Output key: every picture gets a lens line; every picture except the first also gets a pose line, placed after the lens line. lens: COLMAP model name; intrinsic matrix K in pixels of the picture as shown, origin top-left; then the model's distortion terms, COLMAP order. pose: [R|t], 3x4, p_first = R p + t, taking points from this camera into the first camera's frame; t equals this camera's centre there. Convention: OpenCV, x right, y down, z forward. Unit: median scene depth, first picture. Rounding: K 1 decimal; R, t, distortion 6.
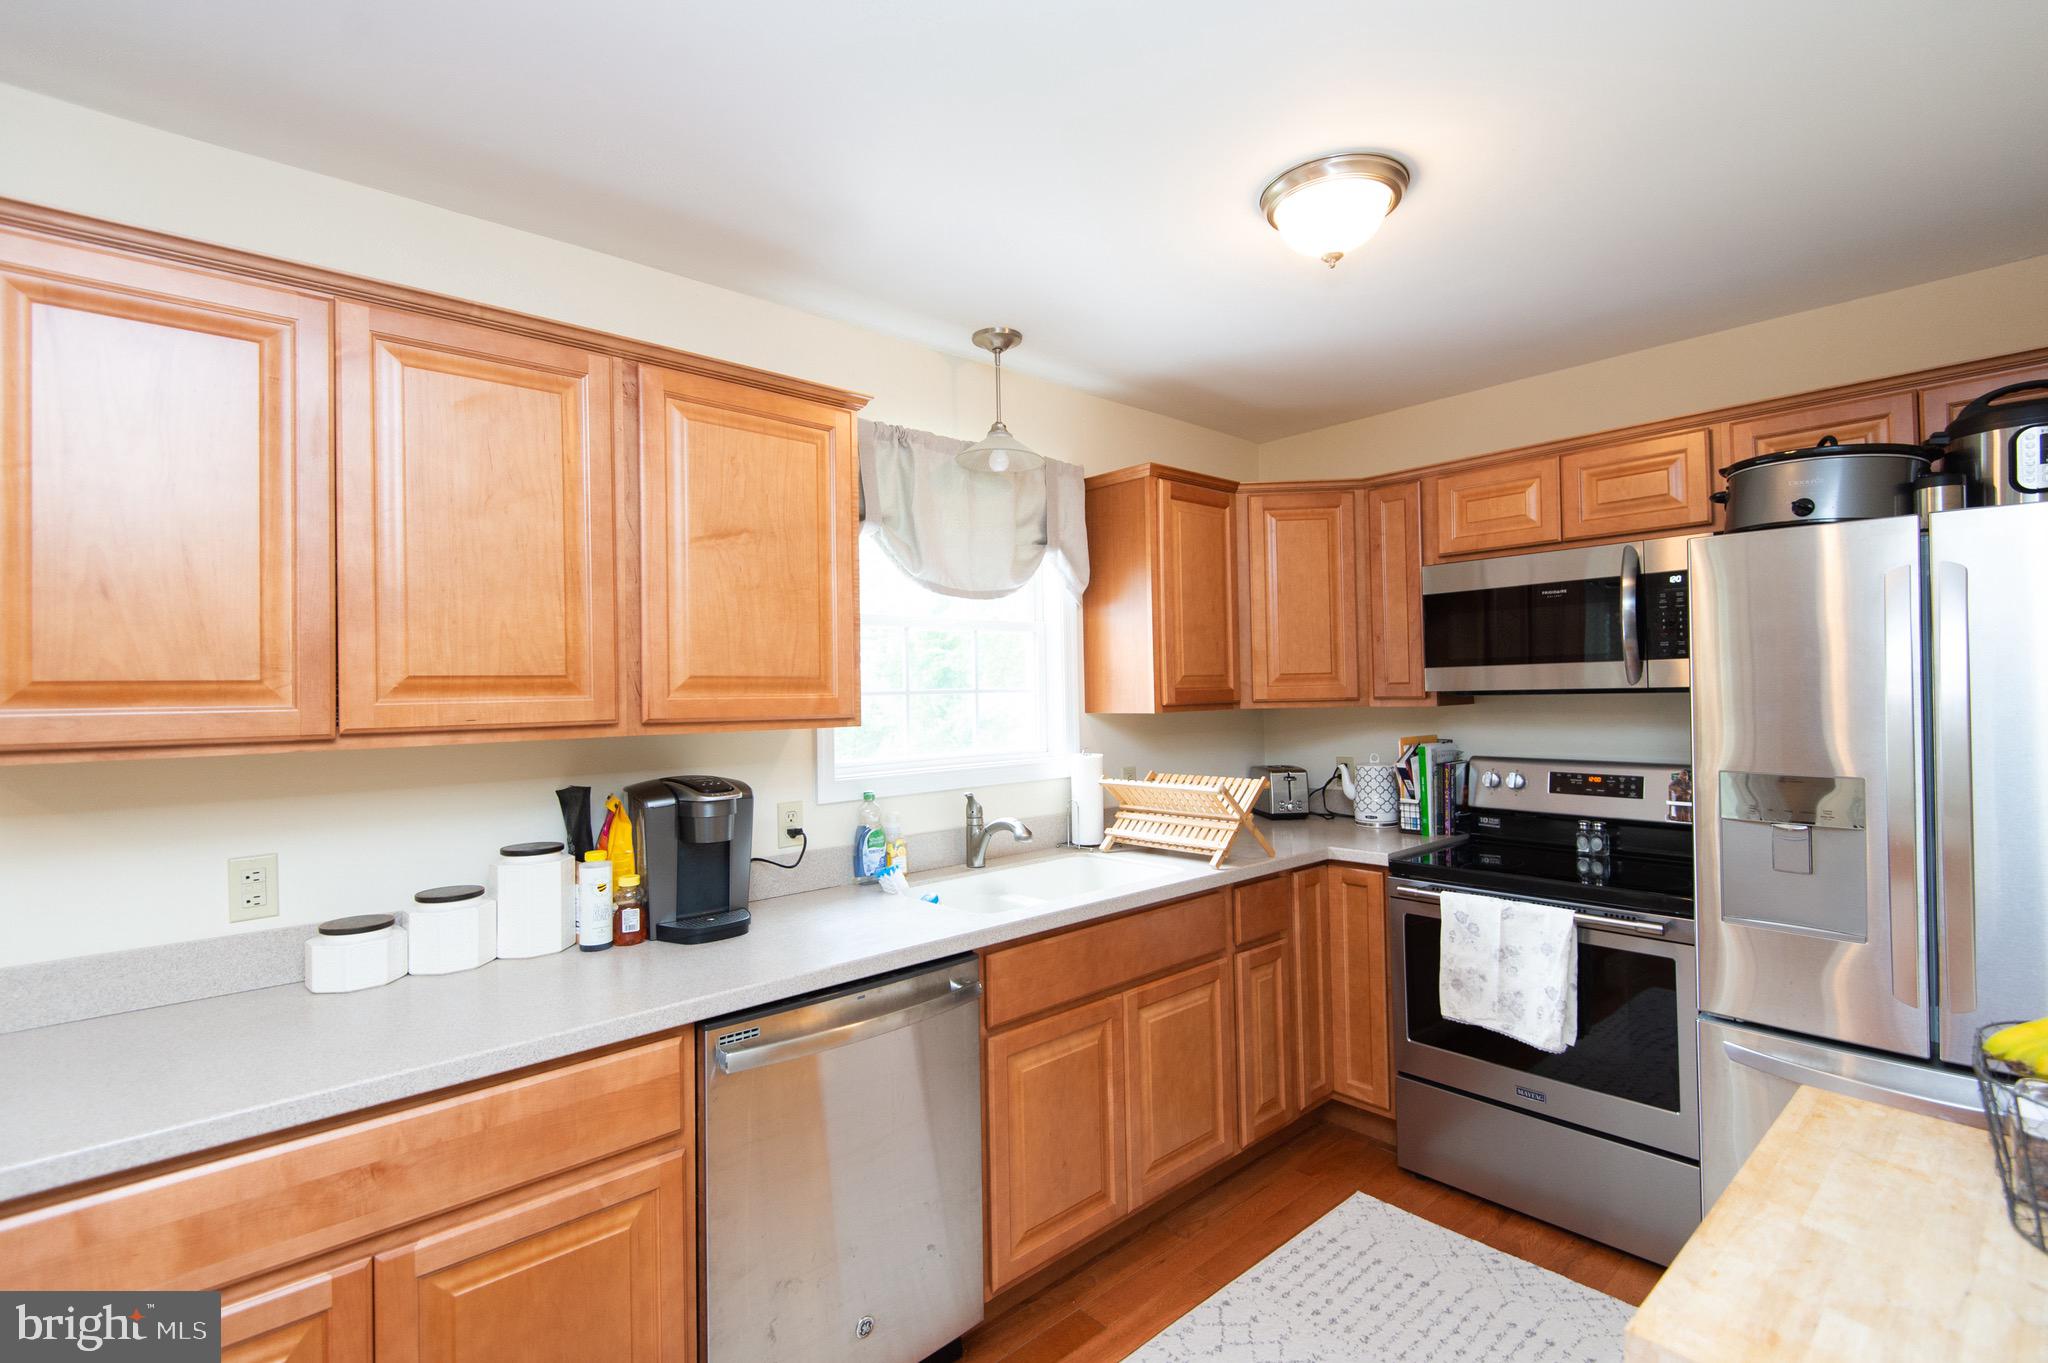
lens RADIAL K [[931.6, 0, 1019.4], [0, 931.6, 681.8], [0, 0, 1]] dist [0.012735, -0.007345]
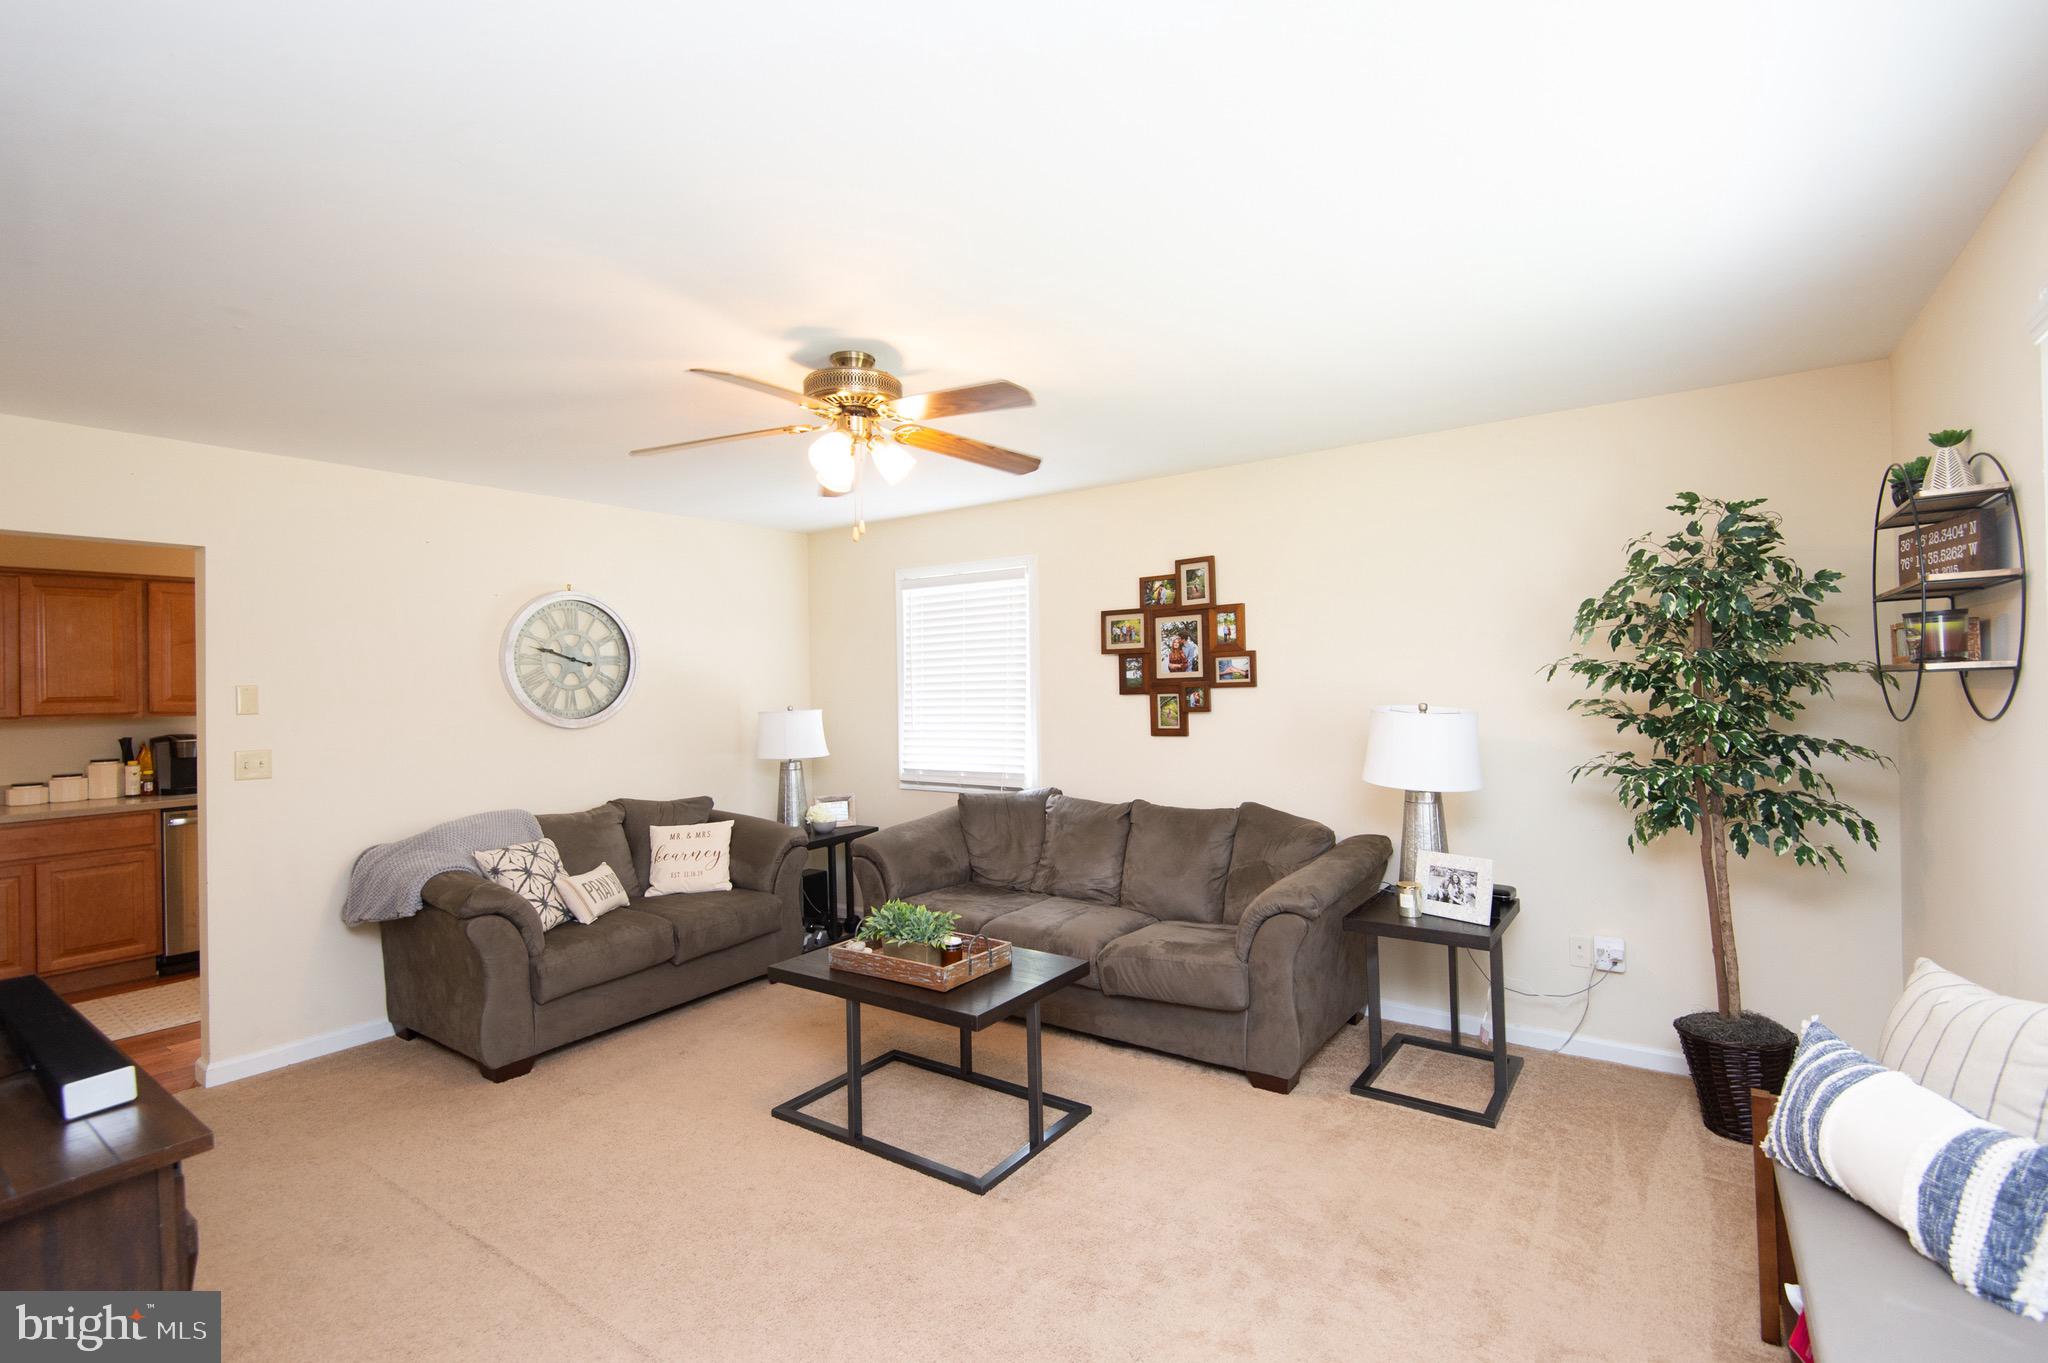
lens RADIAL K [[931.6, 0, 1019.4], [0, 931.6, 681.8], [0, 0, 1]] dist [0.012735, -0.007345]
pose [[0.974995, 0.001268, 0.222221, 1.456910], [-0.001079, 0.999999, -0.000972, -0.046004], [-0.222222, 0.000708, 0.974996, -2.227856]]
